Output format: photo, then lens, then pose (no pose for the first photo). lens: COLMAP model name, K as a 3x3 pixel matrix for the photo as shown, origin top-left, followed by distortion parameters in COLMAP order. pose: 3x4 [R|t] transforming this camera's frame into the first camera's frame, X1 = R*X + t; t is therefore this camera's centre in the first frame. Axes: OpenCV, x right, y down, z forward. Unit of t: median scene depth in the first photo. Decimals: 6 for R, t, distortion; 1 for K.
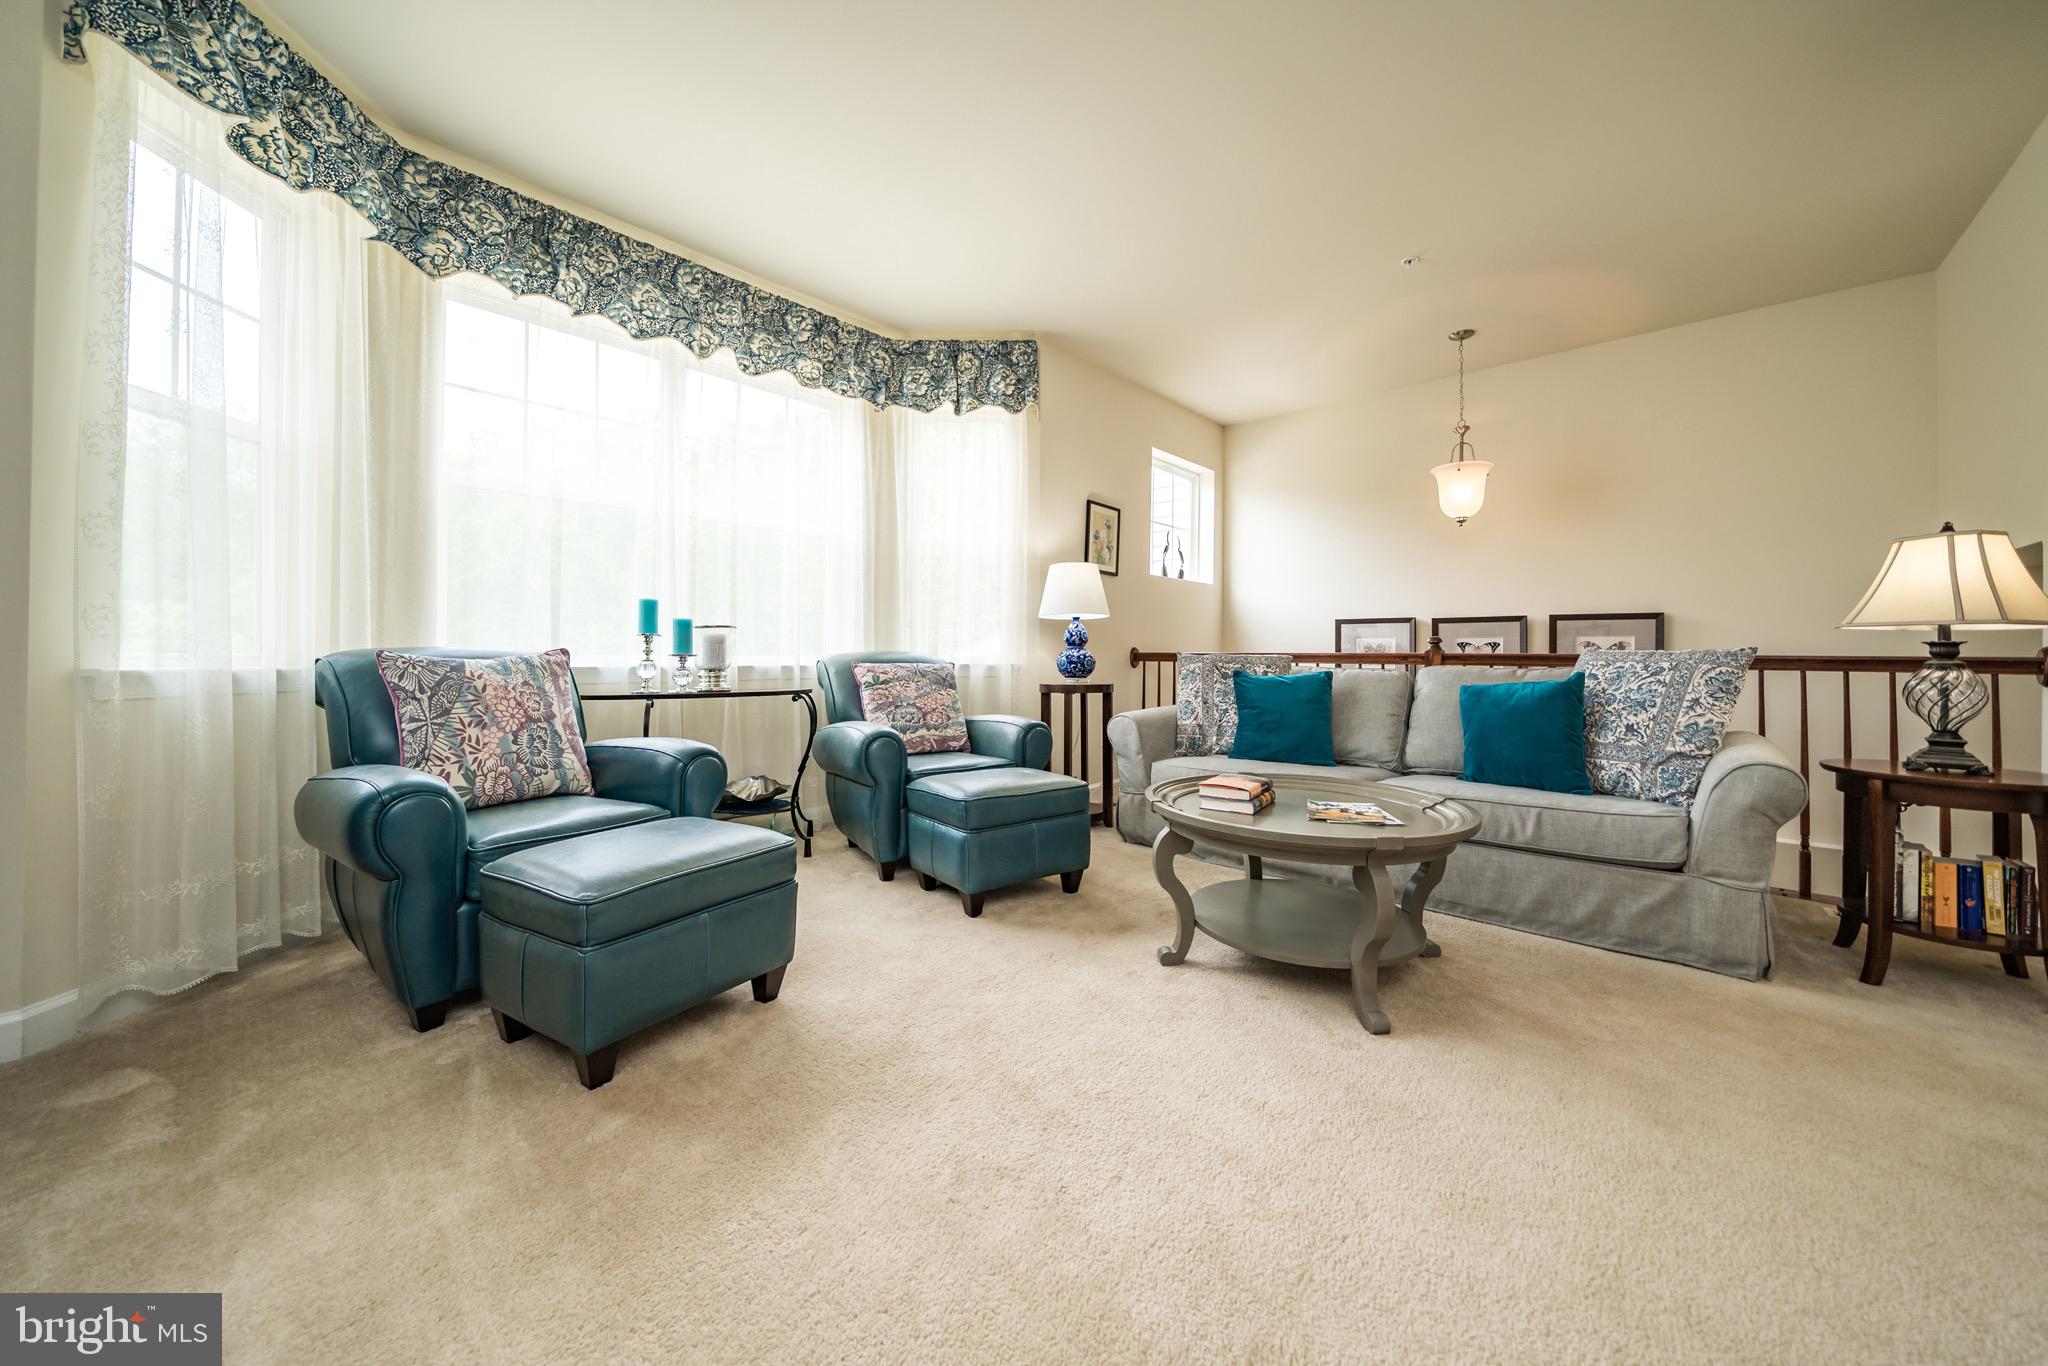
lens RADIAL K [[721.3, 0, 1039.6], [0, 721.3, 649.0], [0, 0, 1]] dist [-0.001121, -0.000129]
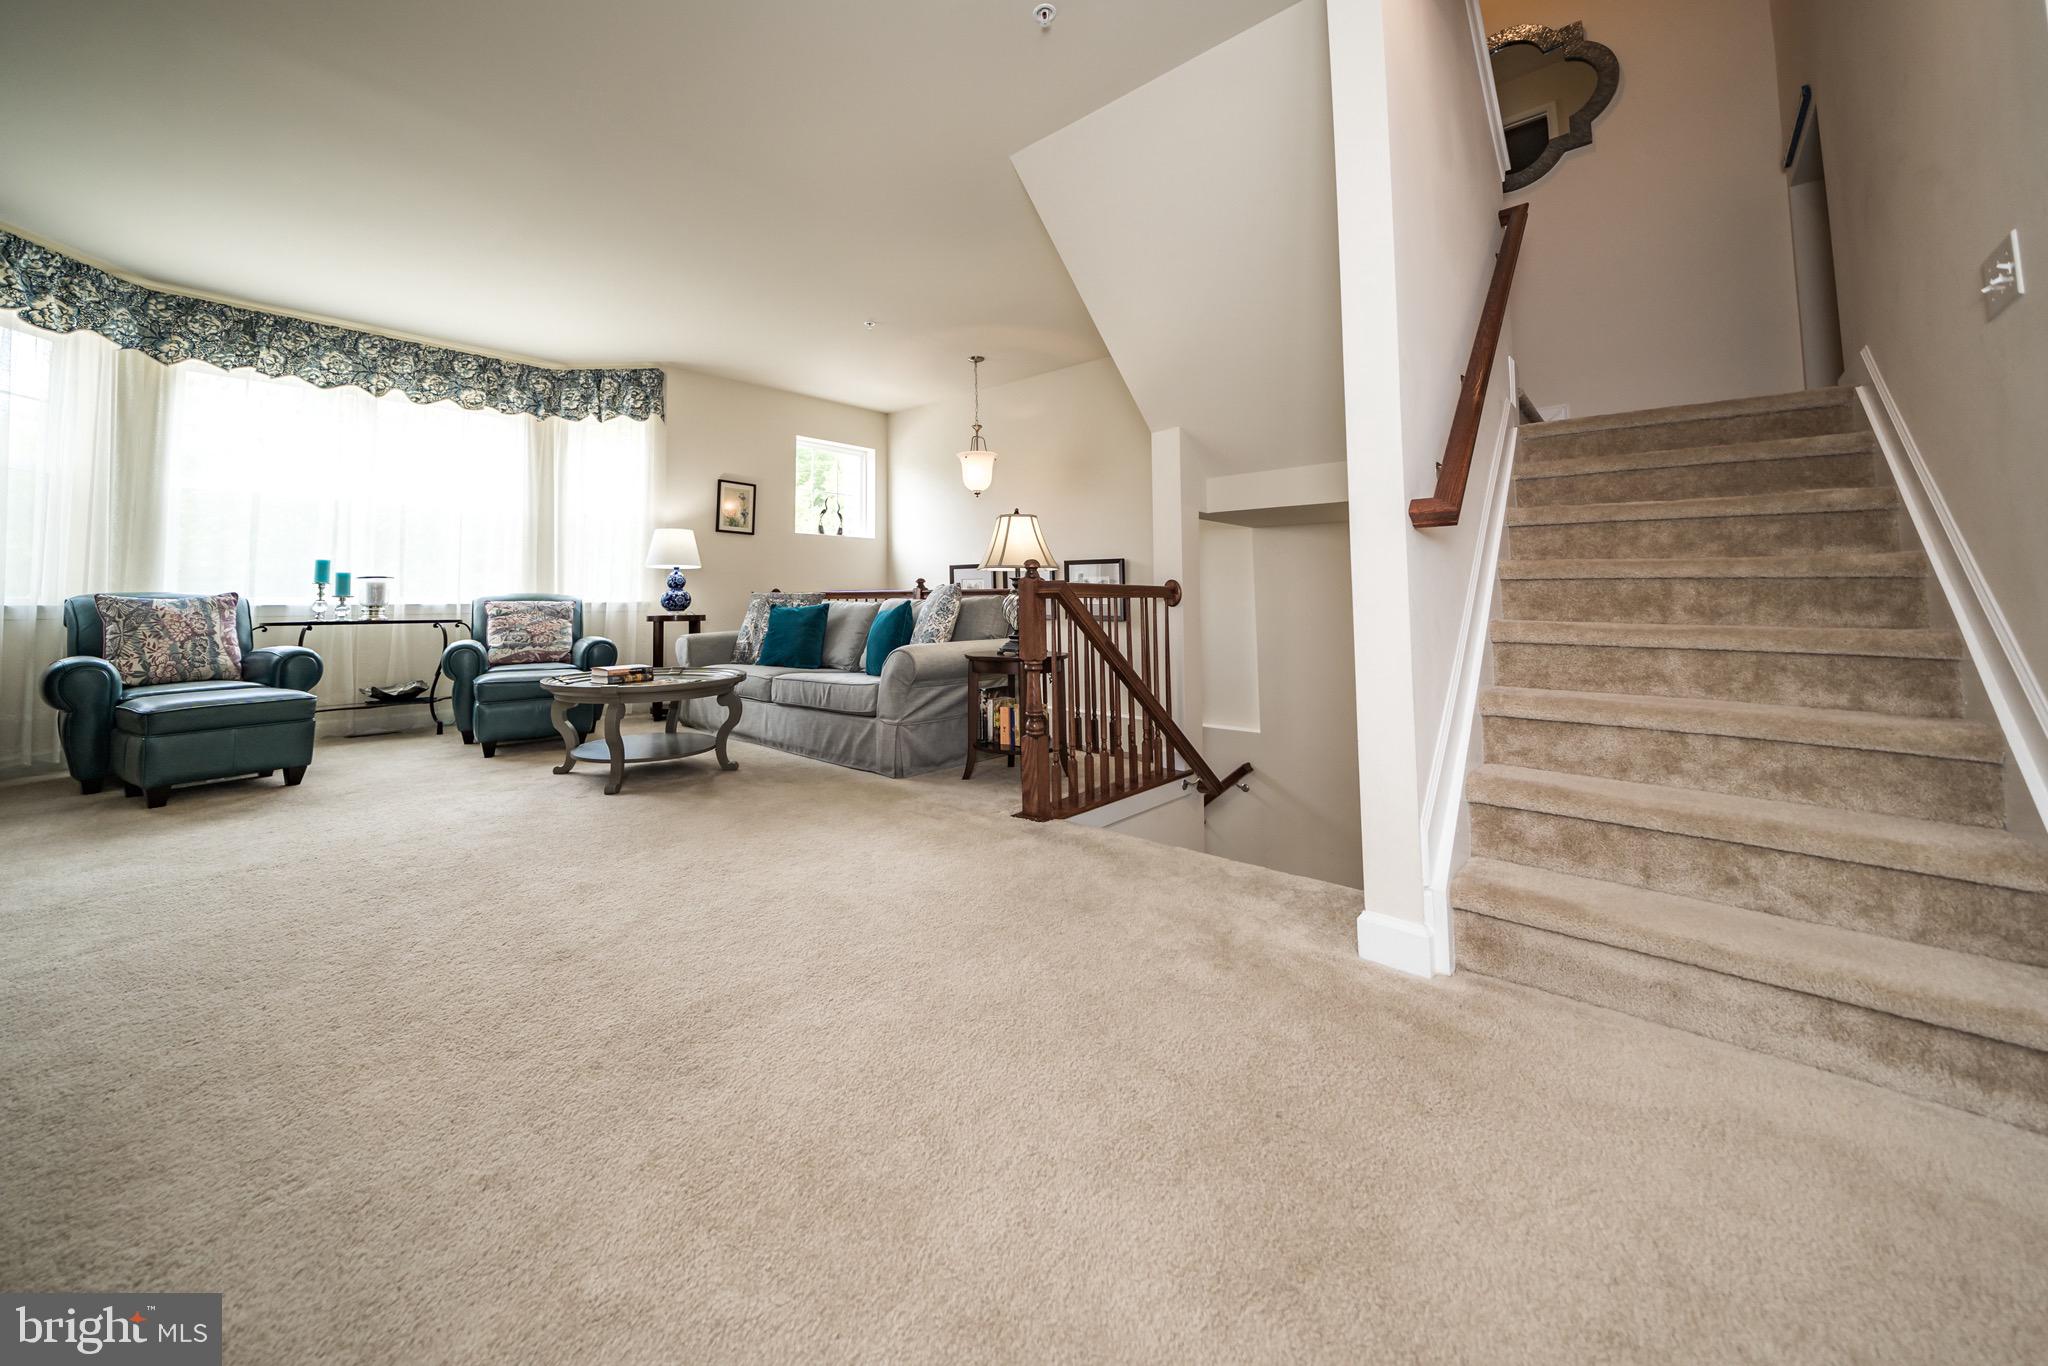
lens RADIAL K [[740.6, 0, 1013.4], [0, 740.6, 561.6], [0, 0, 1]] dist [-0.002732, -0.000315]
pose [[0.999927, -0.012040, 0.000676, 0.851436], [0.012058, 0.998967, -0.043801, 0.018682], [-0.000148, 0.043806, 0.999040, -0.515609]]
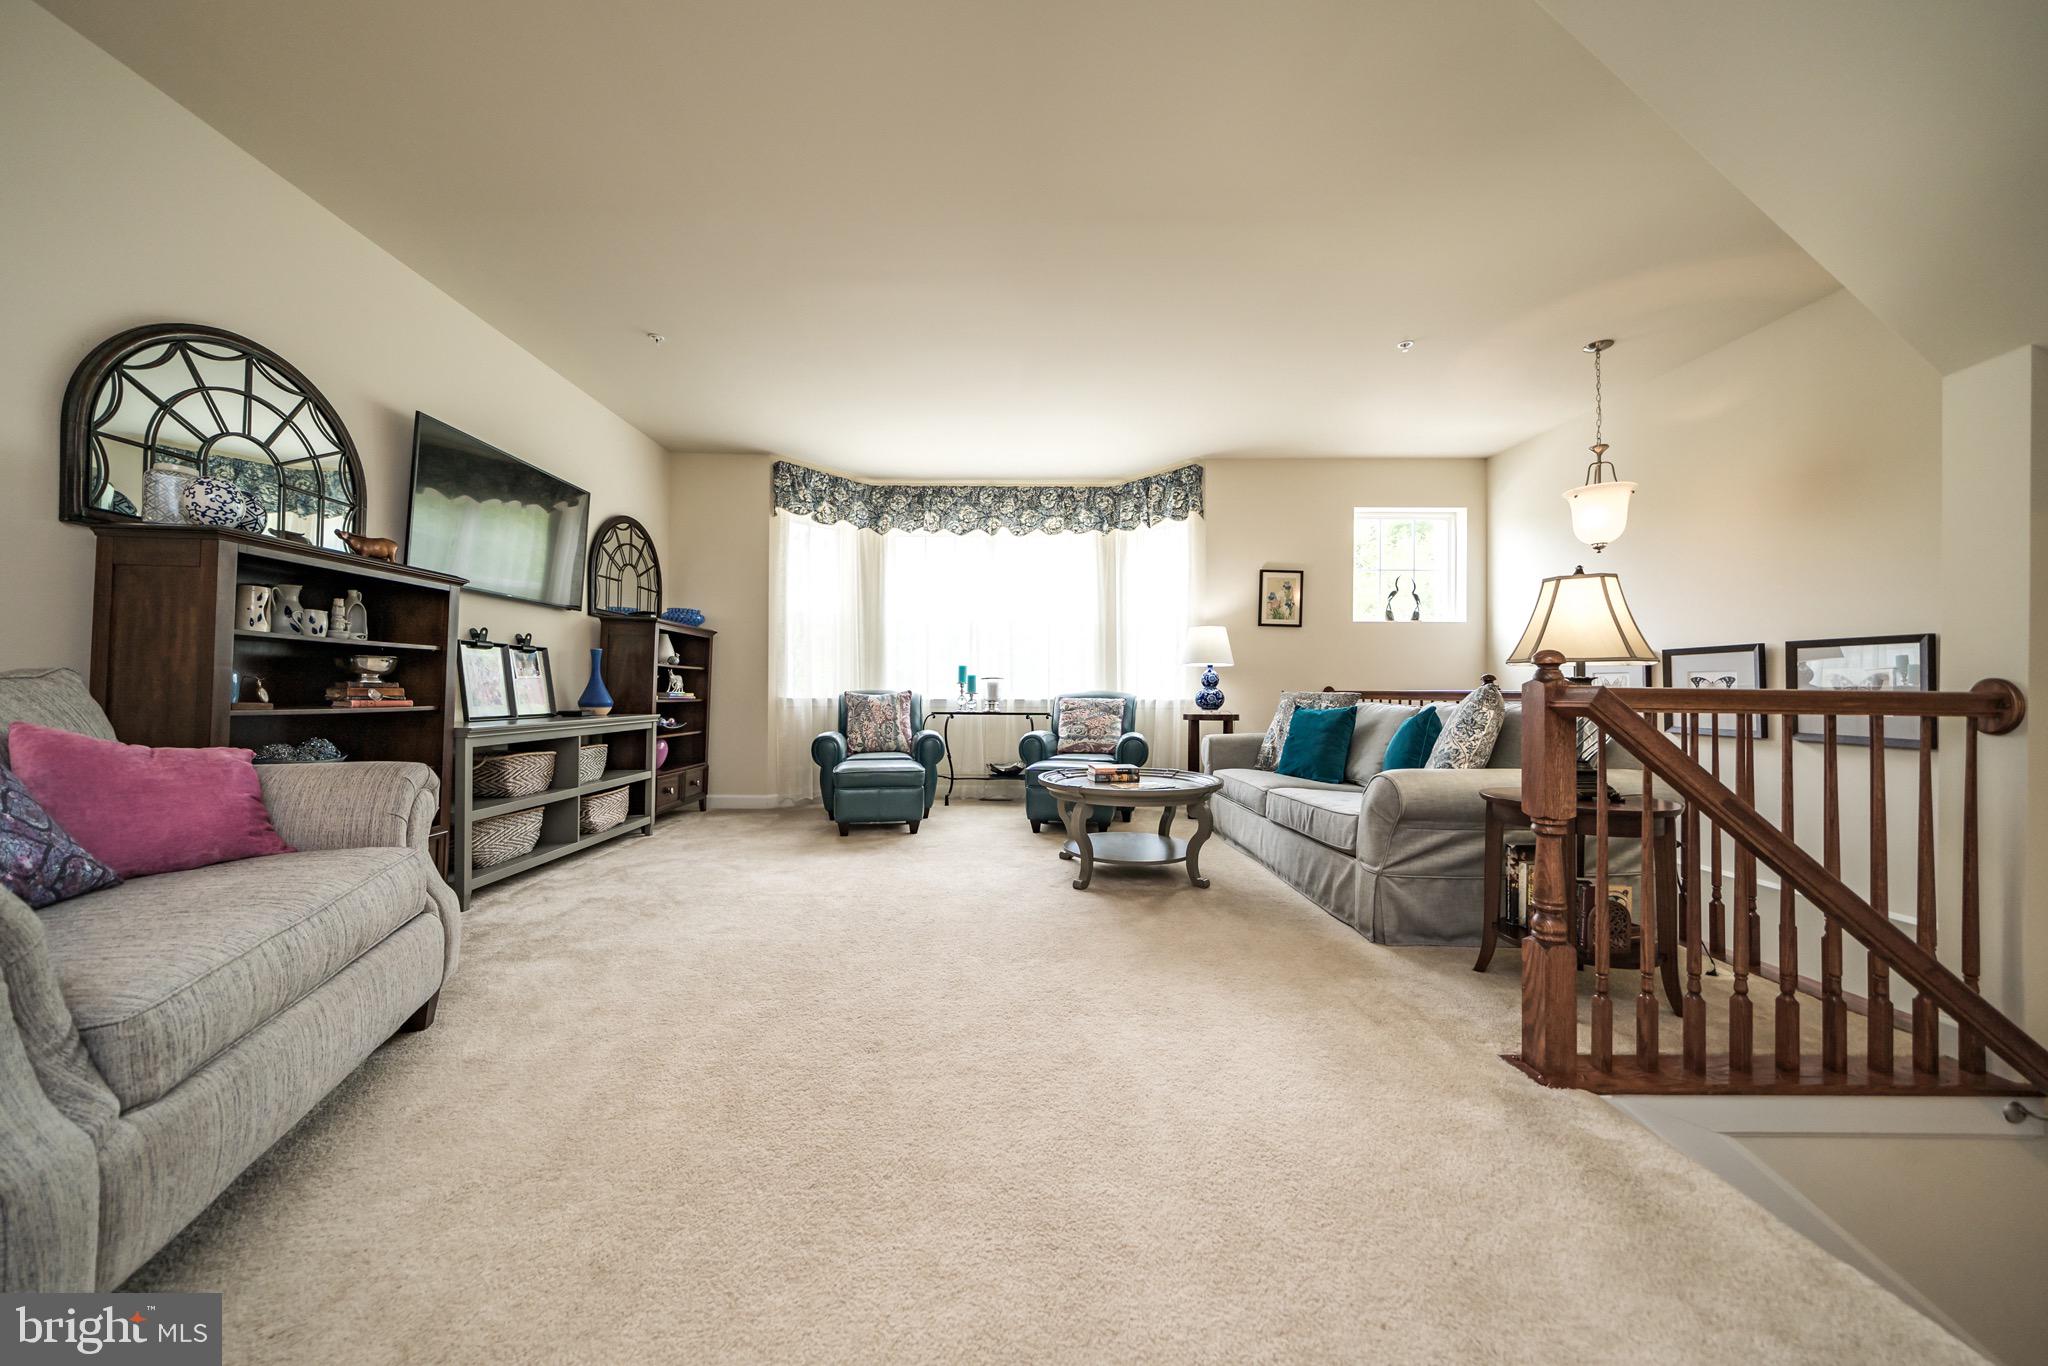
lens RADIAL K [[737.3, 0, 1028.3], [0, 737.3, 694.9], [0, 0, 1]] dist [-0.001431, -0.000234]
pose [[0.672927, -0.000290, -0.739709, 1.034772], [0.006304, 0.999966, 0.005344, 0.002874], [0.739682, -0.008259, 0.672906, -0.232009]]
